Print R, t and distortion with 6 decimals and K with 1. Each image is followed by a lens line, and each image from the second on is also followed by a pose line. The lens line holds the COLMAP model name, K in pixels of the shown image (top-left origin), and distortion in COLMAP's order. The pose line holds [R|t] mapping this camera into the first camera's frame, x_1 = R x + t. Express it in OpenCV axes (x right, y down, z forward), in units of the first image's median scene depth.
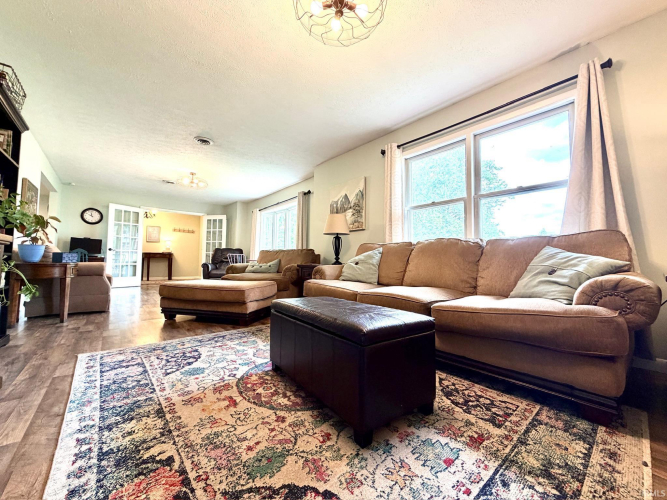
lens RADIAL K [[265.5, 0, 332.5], [0, 265.5, 248.5], [0, 0, 1]] dist [-0.000463, 0.000270]
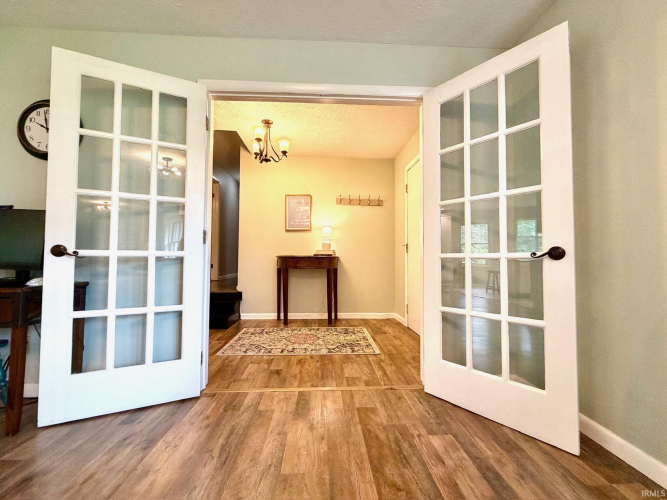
lens RADIAL K [[265.5, 0, 333.2], [0, 265.5, 249.4], [0, 0, 1]] dist [-0.000463, 0.000270]
pose [[0.800309, -0.018609, -0.599298, -0.576390], [0.027097, 0.999620, 0.005147, 0.008141], [0.598975, -0.020358, 0.800509, 1.070598]]
